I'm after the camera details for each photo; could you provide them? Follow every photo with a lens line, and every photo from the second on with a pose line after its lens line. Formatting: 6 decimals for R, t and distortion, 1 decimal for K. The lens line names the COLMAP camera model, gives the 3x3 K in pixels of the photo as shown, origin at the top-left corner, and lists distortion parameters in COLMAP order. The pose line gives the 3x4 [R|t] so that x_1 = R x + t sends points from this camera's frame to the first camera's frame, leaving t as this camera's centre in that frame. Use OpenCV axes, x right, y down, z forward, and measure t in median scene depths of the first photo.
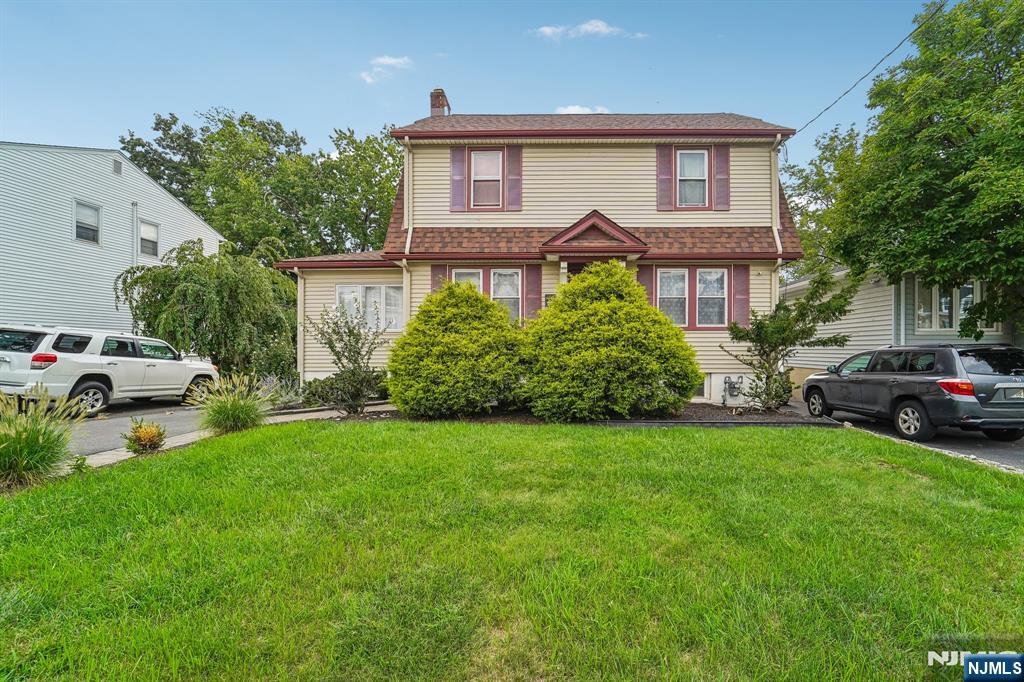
lens RADIAL K [[427.8, 0, 515.2], [0, 427.8, 345.1], [0, 0, 1]] dist [0.002873, 0.000041]
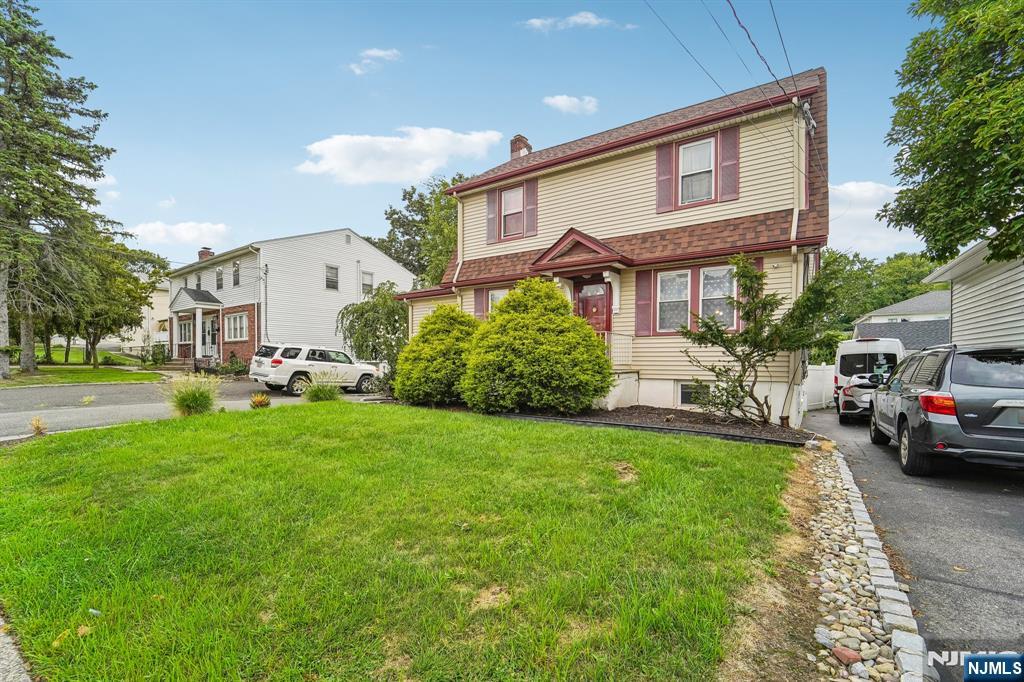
lens RADIAL K [[419.4, 0, 509.6], [0, 419.4, 355.3], [0, 0, 1]] dist [0.014963, -0.000125]
pose [[0.851895, -0.004809, -0.523691, 0.547618], [0.010269, 0.999919, 0.007523, 0.001185], [0.523612, -0.011787, 0.851875, -0.006940]]
